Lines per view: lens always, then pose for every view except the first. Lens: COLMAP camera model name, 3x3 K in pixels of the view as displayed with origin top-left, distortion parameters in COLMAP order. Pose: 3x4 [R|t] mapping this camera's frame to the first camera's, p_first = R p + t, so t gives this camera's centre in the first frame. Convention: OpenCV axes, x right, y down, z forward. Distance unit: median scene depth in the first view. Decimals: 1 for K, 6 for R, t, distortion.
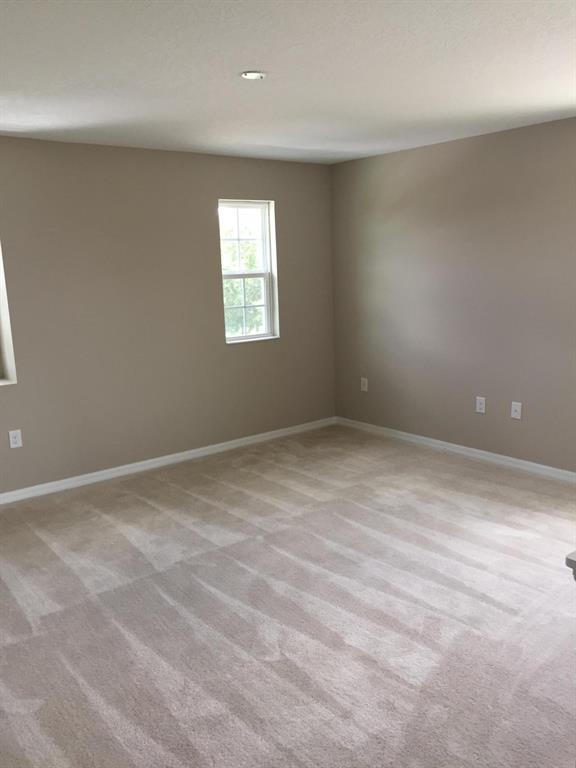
lens RADIAL K [[664.4, 0, 288.0], [0, 664.4, 384.0], [0, 0, 1]] dist [0.095217, -0.133728]
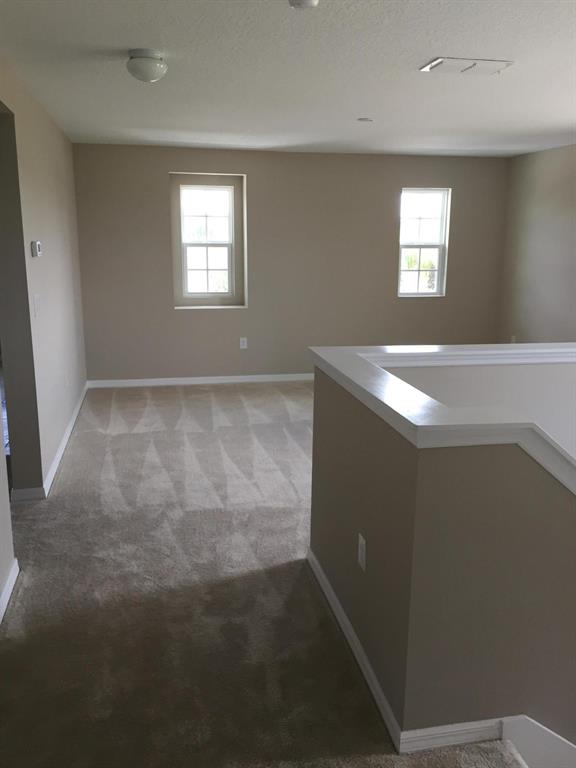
lens RADIAL K [[664.4, 0, 288.0], [0, 664.4, 384.0], [0, 0, 1]] dist [0.095217, -0.133728]
pose [[0.891180, 0.135266, -0.433014, 0.382800], [-0.116790, 0.990748, 0.069130, 0.055912], [0.438359, -0.011035, 0.898732, -0.369369]]
